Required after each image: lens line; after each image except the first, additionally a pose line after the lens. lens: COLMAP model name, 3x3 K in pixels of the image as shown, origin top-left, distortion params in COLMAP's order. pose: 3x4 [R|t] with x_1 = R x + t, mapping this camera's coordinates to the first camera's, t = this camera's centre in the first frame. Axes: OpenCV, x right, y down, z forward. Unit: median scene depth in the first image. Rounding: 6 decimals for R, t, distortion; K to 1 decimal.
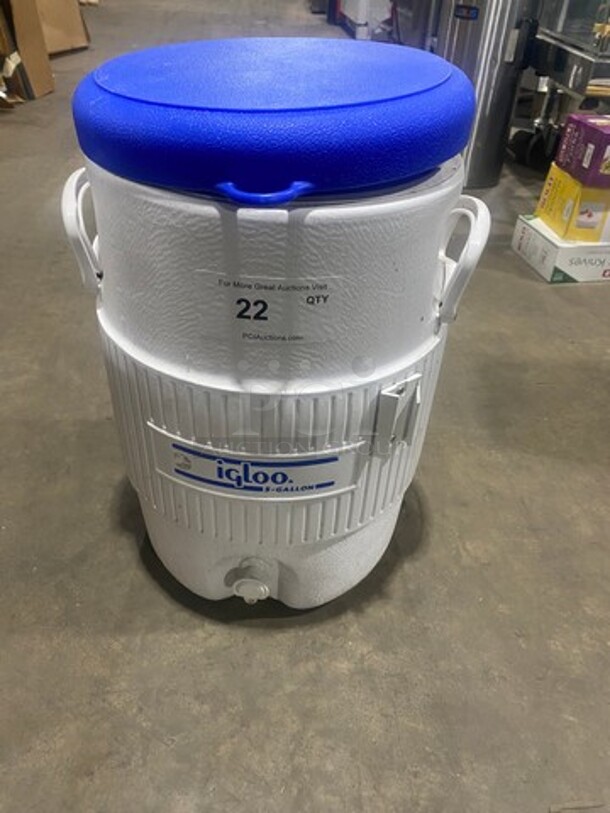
lens RADIAL K [[610.5, 0, 305.9], [0, 610.5, 402.3], [0, 0, 1]] dist [0.003377, 0.005191]
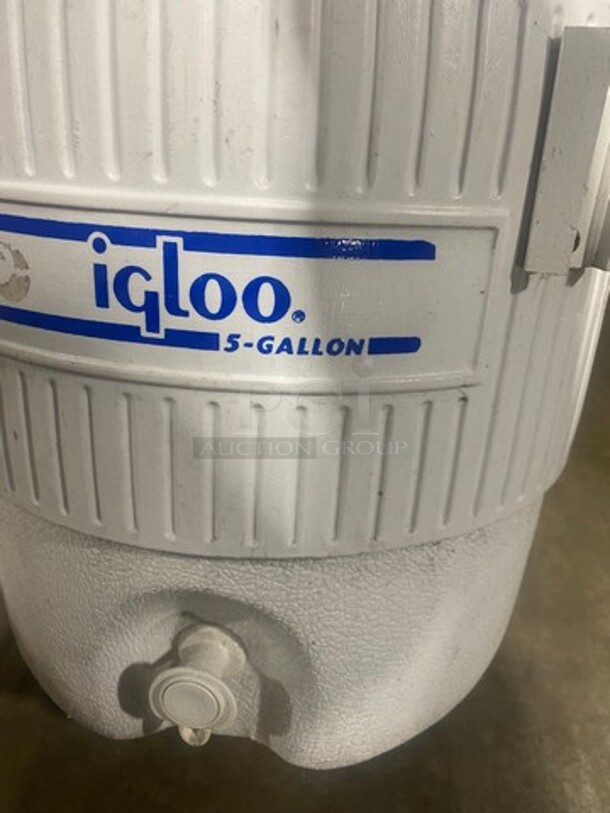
lens RADIAL K [[610.5, 0, 307.3], [0, 610.5, 400.1], [0, 0, 1]] dist [0.003377, 0.005191]
pose [[0.998764, 0.027362, -0.041501, -0.004455], [-0.036387, 0.971232, -0.235339, 0.258417], [0.033868, 0.236558, 0.971027, 0.674411]]
